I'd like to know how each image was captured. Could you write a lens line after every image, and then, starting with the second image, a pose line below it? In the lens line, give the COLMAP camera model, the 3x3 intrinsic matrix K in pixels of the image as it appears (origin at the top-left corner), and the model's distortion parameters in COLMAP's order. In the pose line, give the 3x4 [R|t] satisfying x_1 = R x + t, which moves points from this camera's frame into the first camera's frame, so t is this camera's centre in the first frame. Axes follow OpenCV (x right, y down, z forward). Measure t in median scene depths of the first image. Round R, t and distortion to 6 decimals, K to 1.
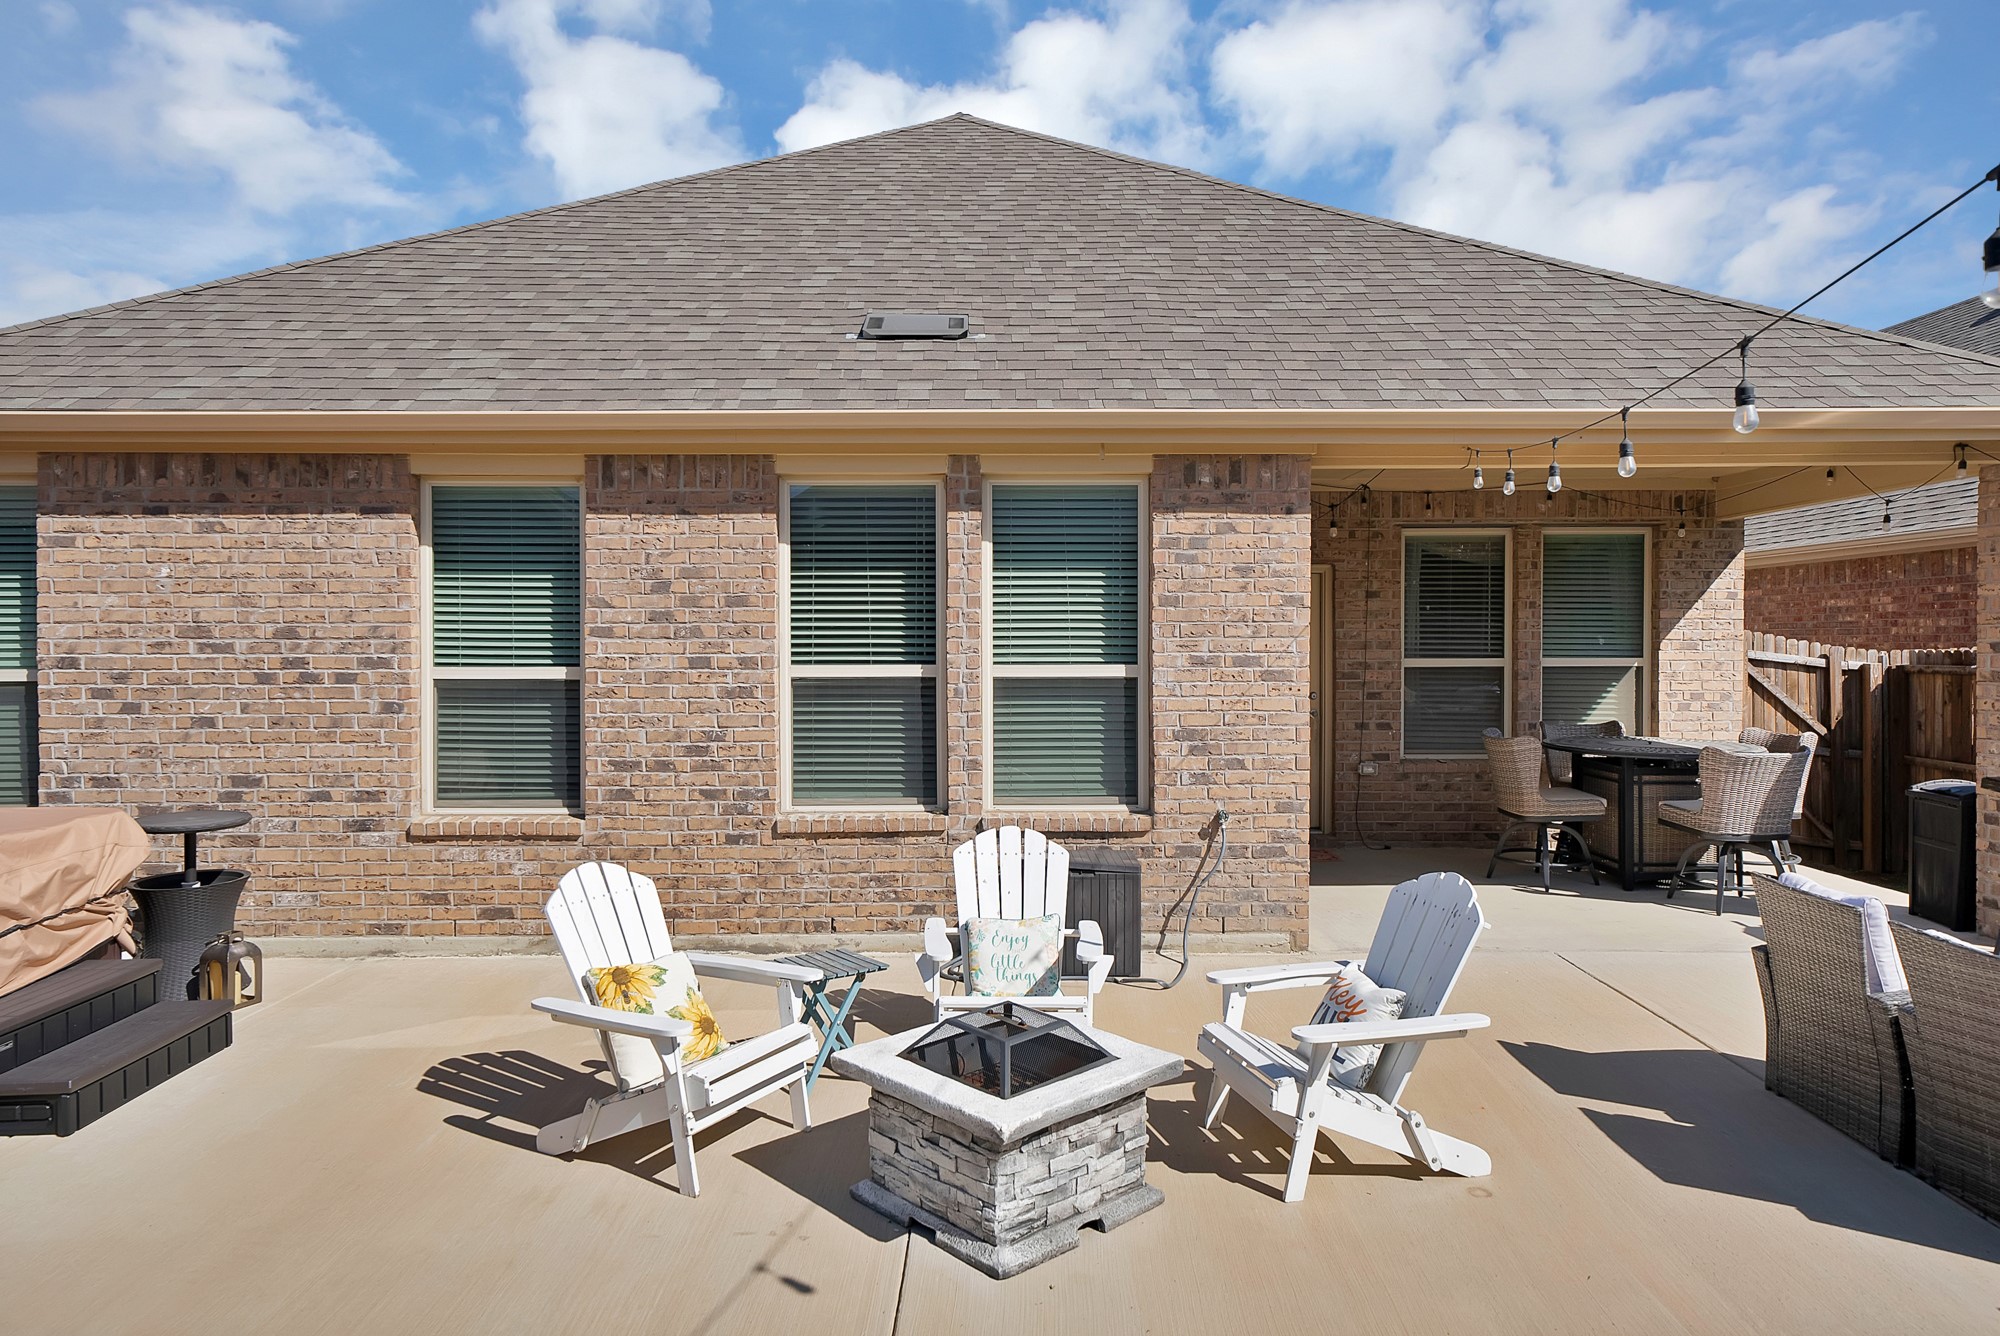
lens RADIAL K [[1235.9, 0, 1006.5], [0, 1235.9, 655.2], [0, 0, 1]] dist [0.032375, 0.000086]
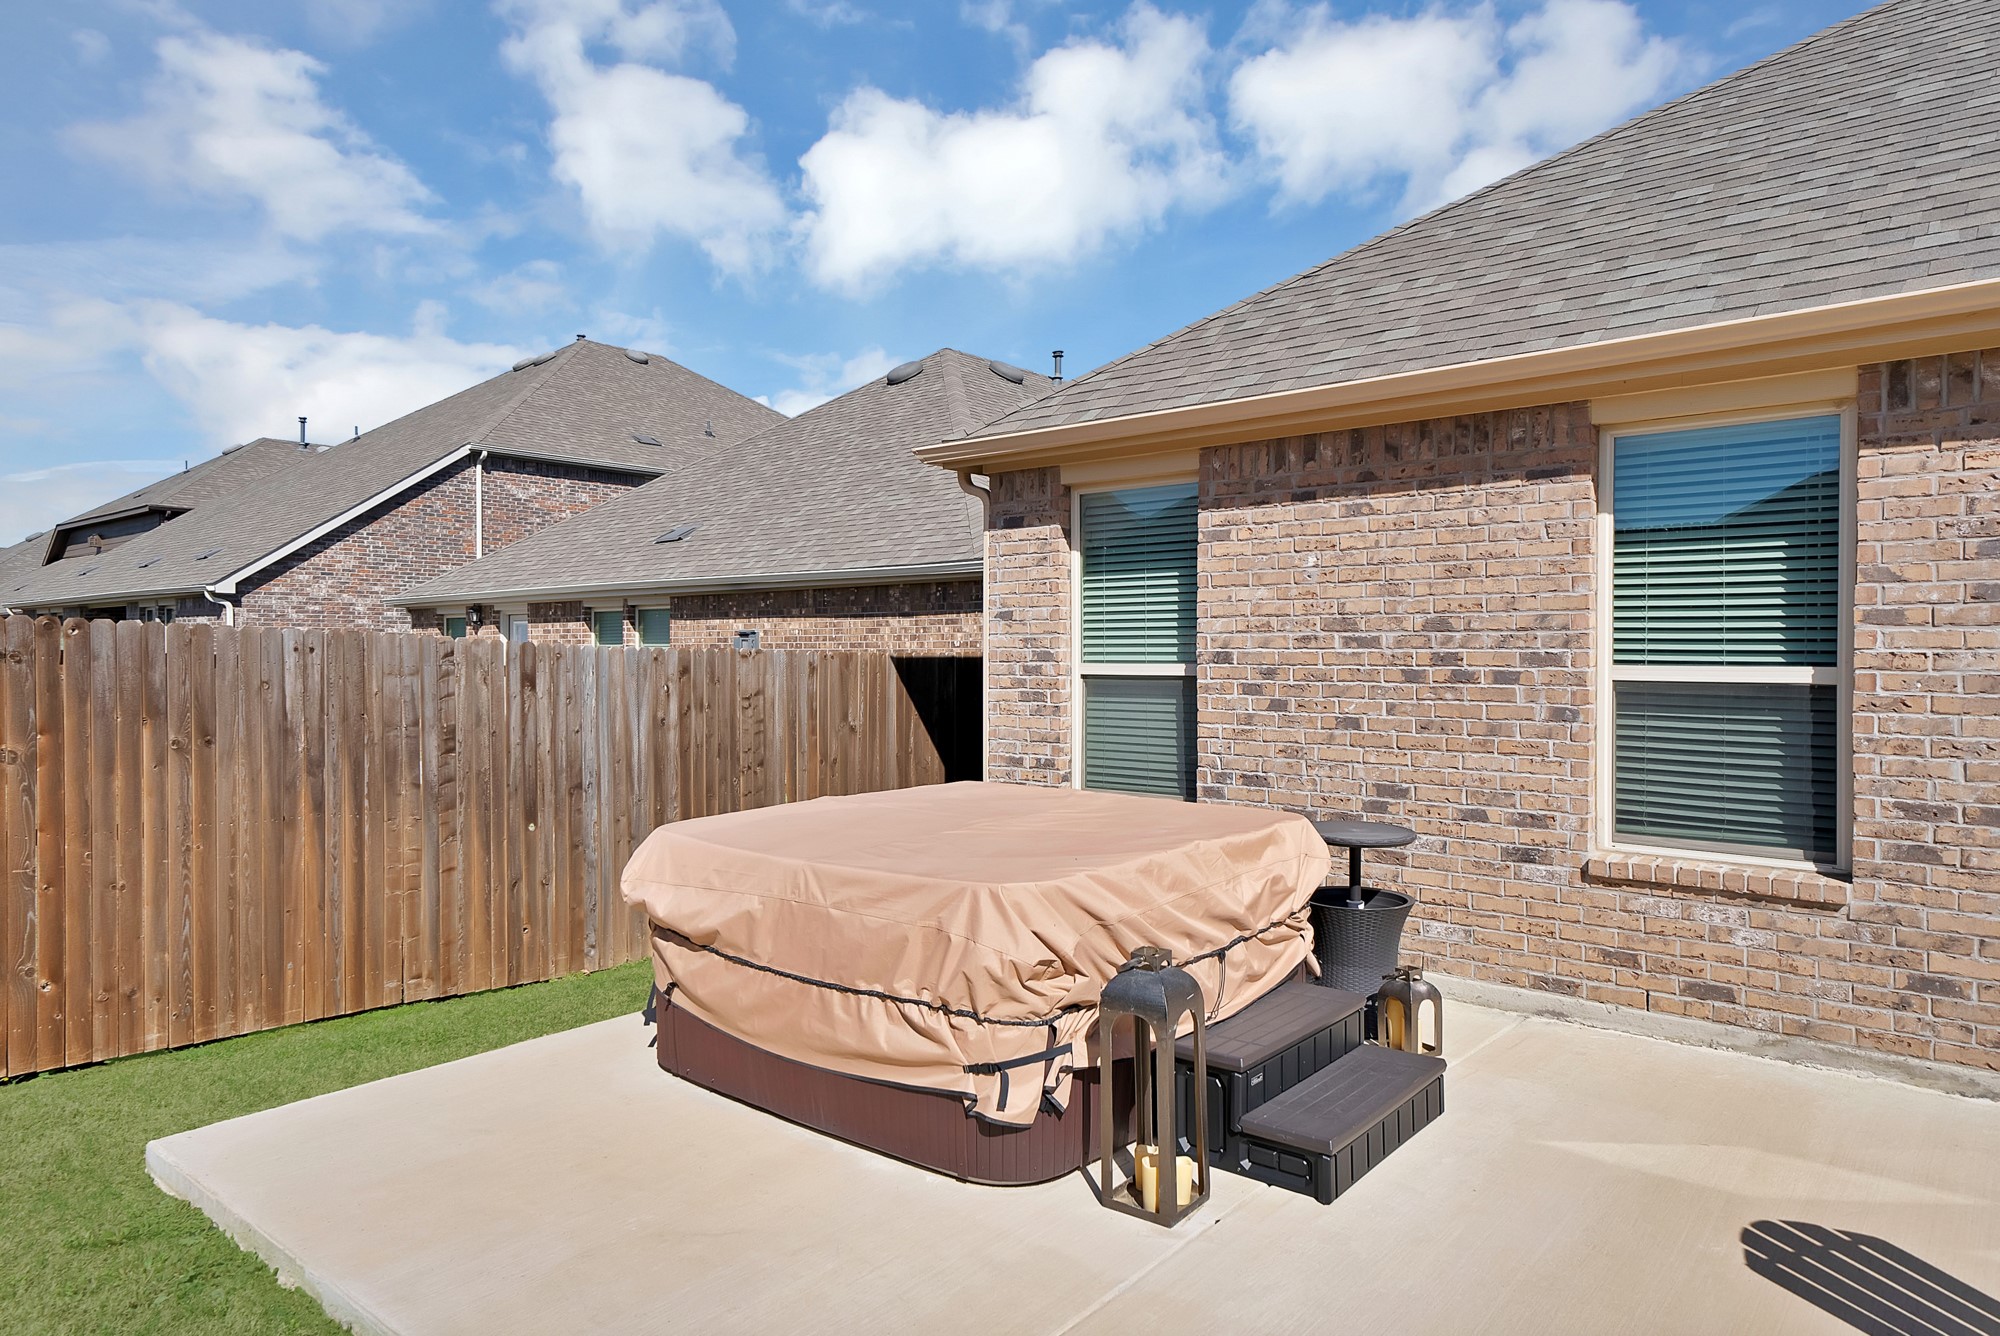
lens RADIAL K [[1235.9, 0, 1006.5], [0, 1235.9, 655.2], [0, 0, 1]] dist [0.032375, 0.000086]
pose [[0.767725, 0.003695, -0.640769, -0.252182], [-0.007091, 0.999971, -0.002730, 0.008158], [0.640740, 0.006640, 0.767729, 0.142675]]
